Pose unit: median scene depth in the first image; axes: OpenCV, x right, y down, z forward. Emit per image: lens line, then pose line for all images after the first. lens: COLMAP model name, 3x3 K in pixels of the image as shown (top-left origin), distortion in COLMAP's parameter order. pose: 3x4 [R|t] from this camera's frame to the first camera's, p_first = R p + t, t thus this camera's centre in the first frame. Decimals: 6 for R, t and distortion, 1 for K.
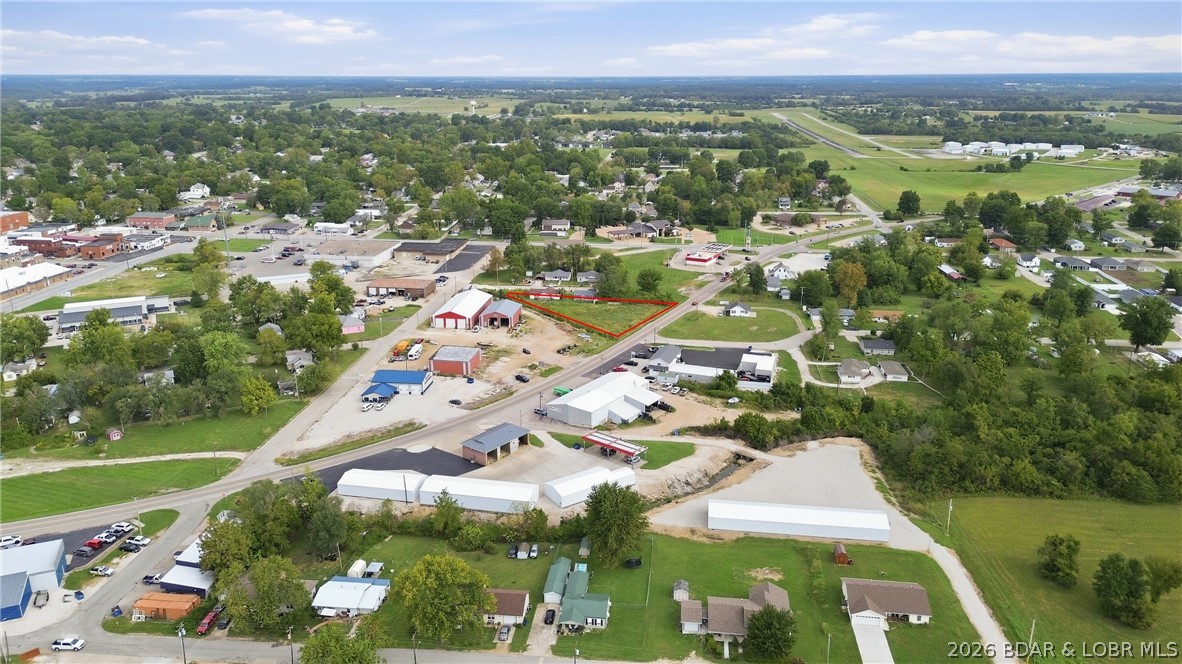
lens RADIAL K [[832.5, 0, 591.0], [0, 832.5, 332.0], [0, 0, 1]] dist [0.083562, -0.088071]
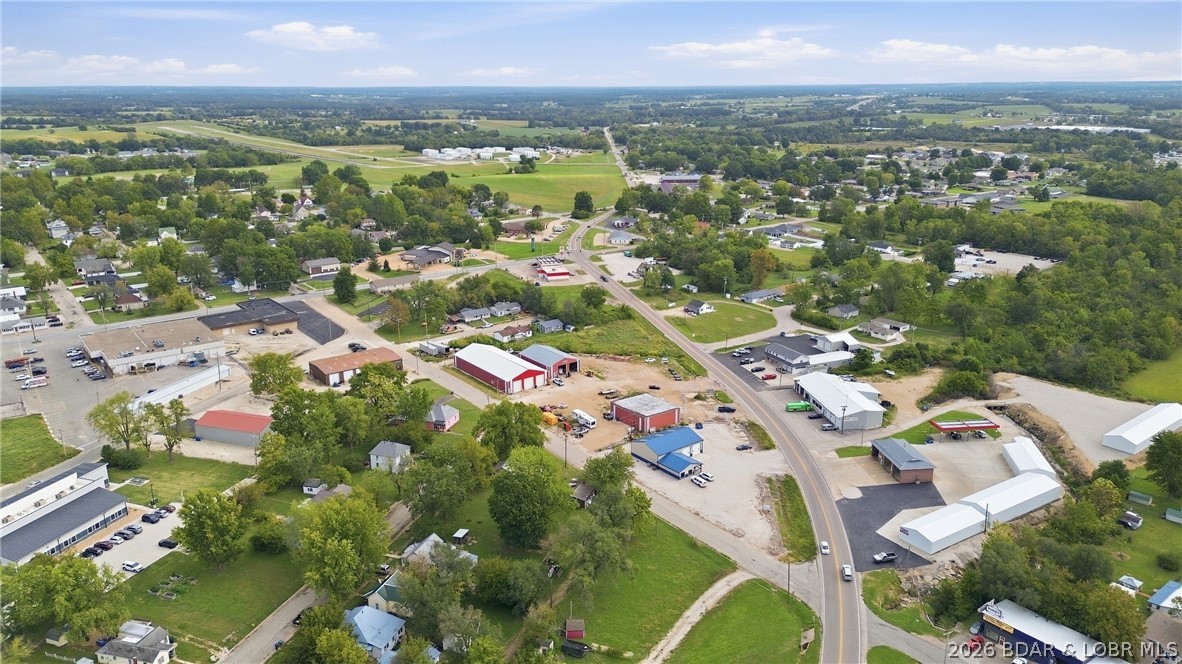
lens RADIAL K [[832.5, 0, 591.0], [0, 832.5, 332.0], [0, 0, 1]] dist [0.083562, -0.088071]
pose [[0.707328, -0.202937, 0.677129, -0.676972], [0.211296, 0.974808, 0.071432, -0.106646], [-0.674567, 0.092548, 0.732389, 0.346918]]
